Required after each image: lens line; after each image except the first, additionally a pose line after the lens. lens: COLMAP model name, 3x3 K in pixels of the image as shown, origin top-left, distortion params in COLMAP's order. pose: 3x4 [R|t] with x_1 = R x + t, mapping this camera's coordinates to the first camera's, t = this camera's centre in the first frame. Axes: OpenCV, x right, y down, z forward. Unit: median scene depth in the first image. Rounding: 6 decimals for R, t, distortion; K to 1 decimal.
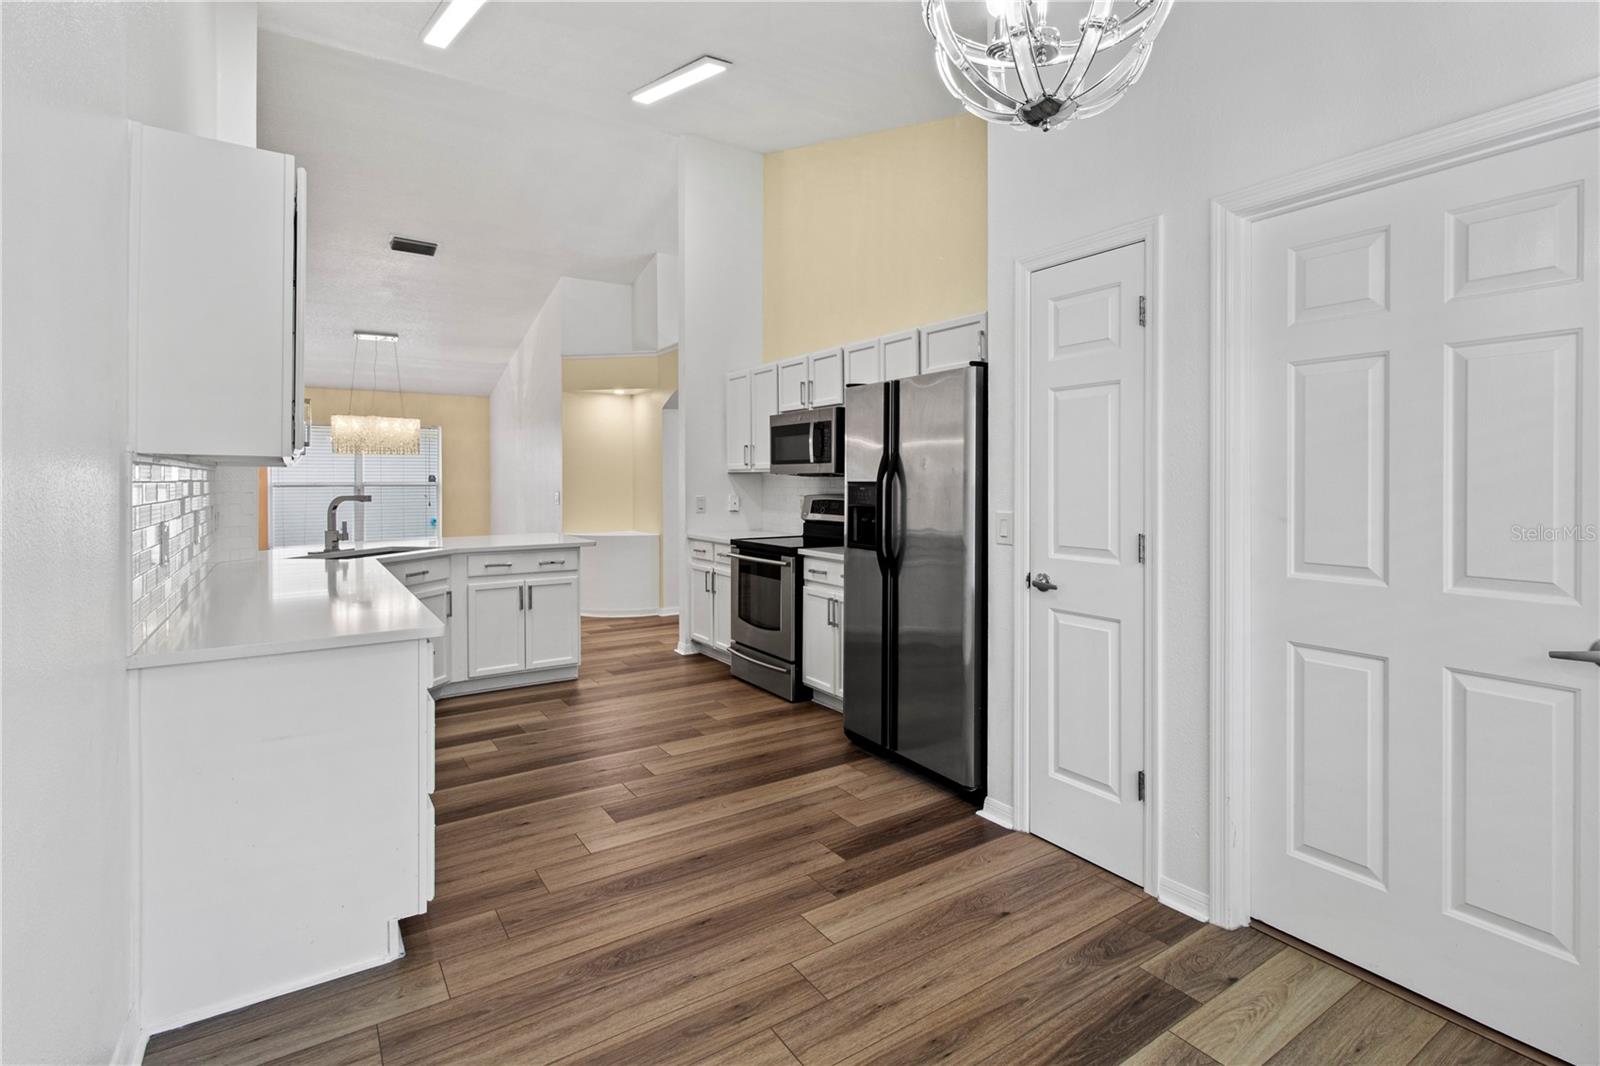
lens RADIAL K [[752.2, 0, 828.0], [0, 752.2, 482.5], [0, 0, 1]] dist [0.000172, -0.000836]
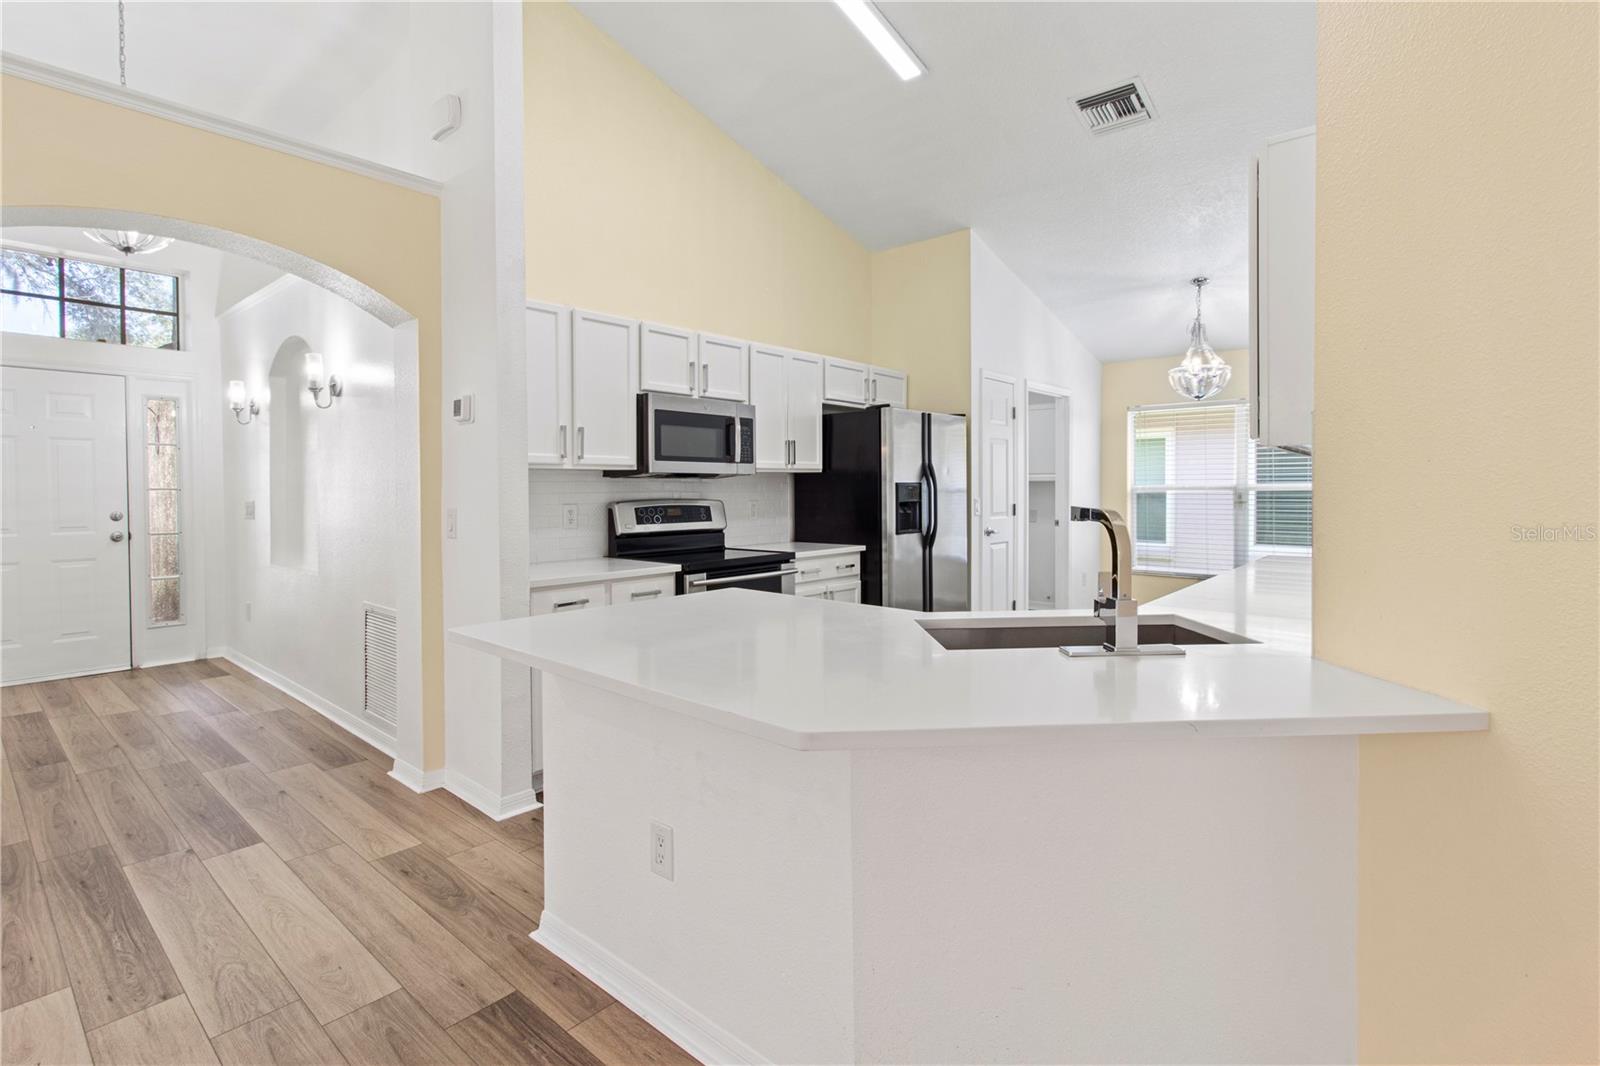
lens RADIAL K [[752.2, 0, 815.9], [0, 752.2, 503.4], [0, 0, 1]] dist [0.000172, -0.000836]
pose [[-0.256080, -0.019999, 0.966449, -1.220102], [0.007552, 0.999714, 0.022688, 0.004033], [-0.966626, 0.013109, -0.255856, 1.526586]]
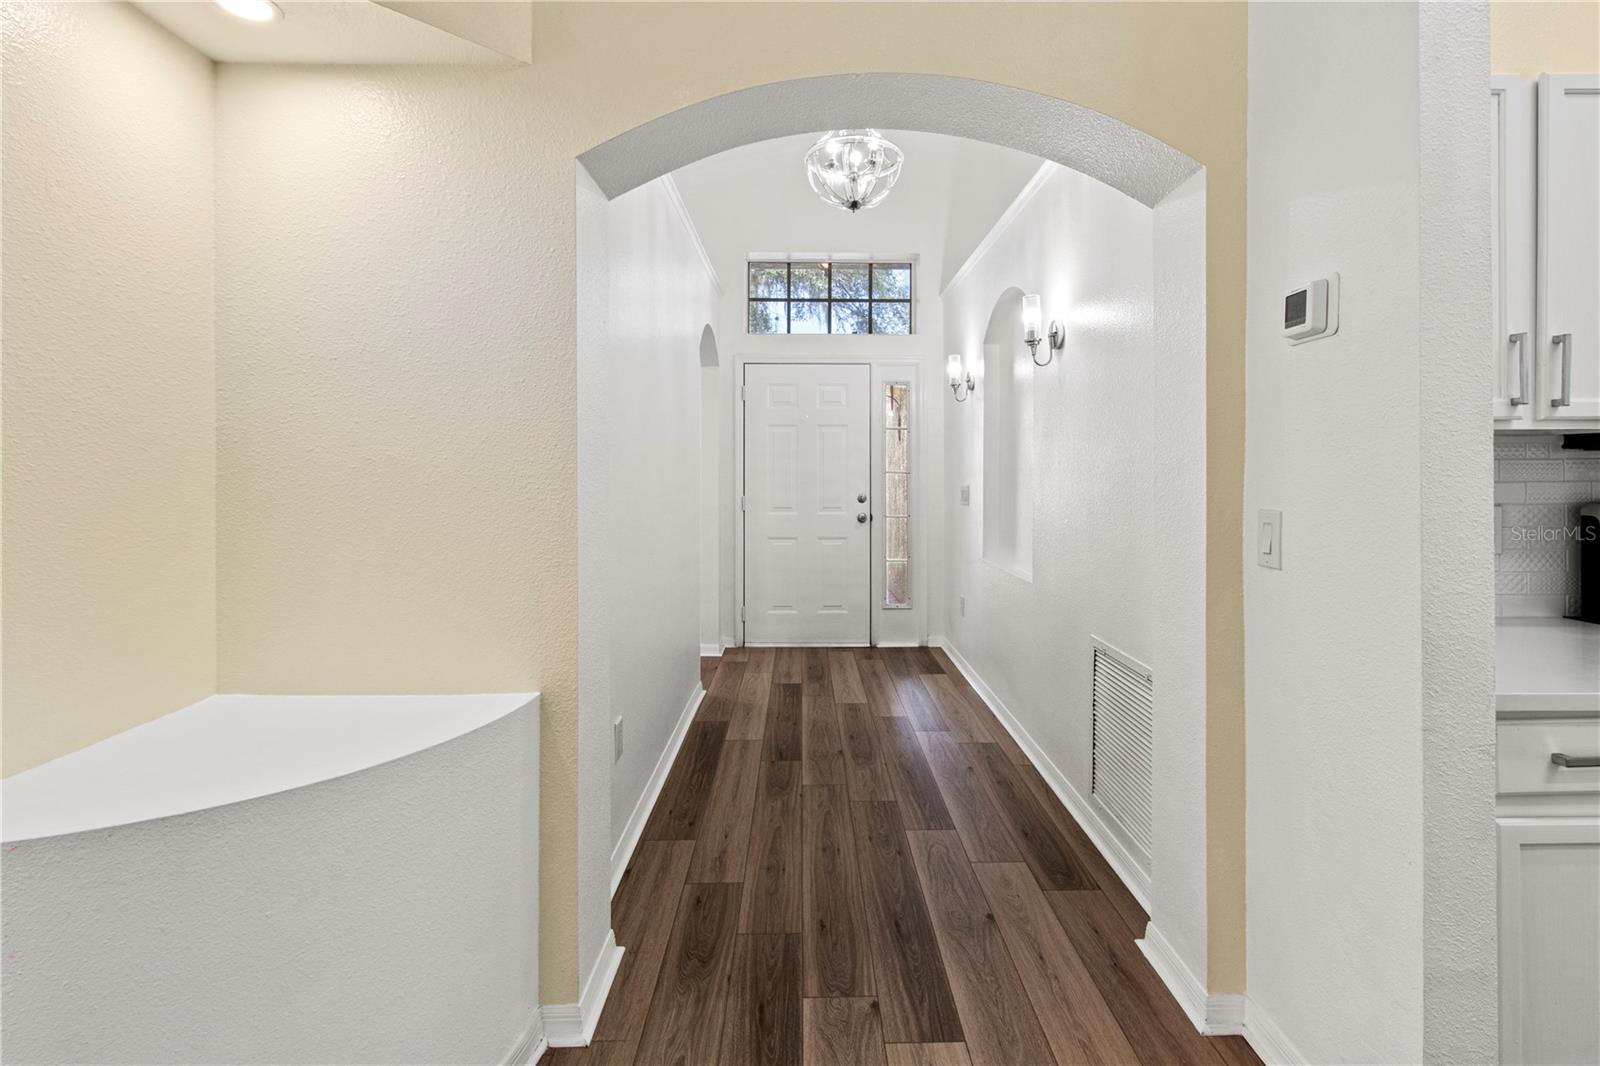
lens RADIAL K [[752.2, 0, 809.0], [0, 752.2, 476.2], [0, 0, 1]] dist [0.000172, -0.000836]
pose [[0.564343, -0.006916, 0.825512, -0.787357], [0.008639, 0.999960, 0.002472, 0.001780], [-0.825496, 0.005736, 0.564380, 1.689894]]
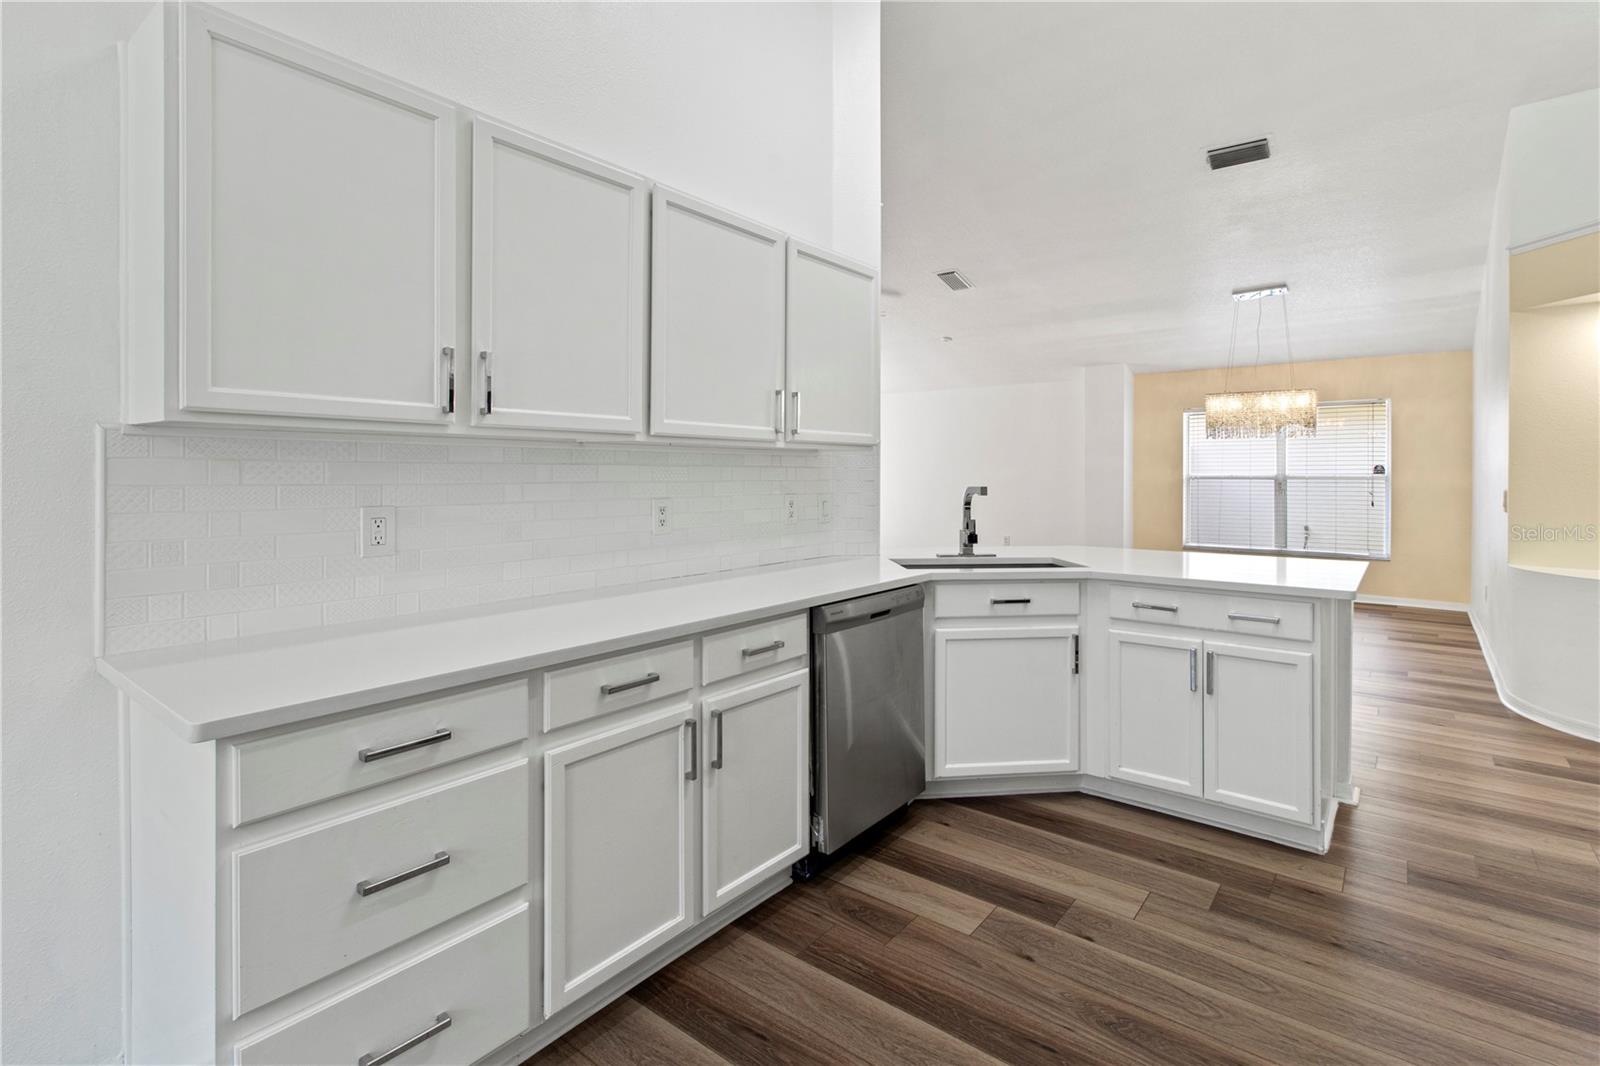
lens RADIAL K [[752.2, 0, 827.9], [0, 752.2, 478.8], [0, 0, 1]] dist [0.000172, -0.000836]
pose [[0.298209, 0.005017, -0.954488, 0.072155], [-0.003268, 0.999986, 0.004235, 0.007512], [0.954495, 0.001857, 0.298221, 0.743518]]
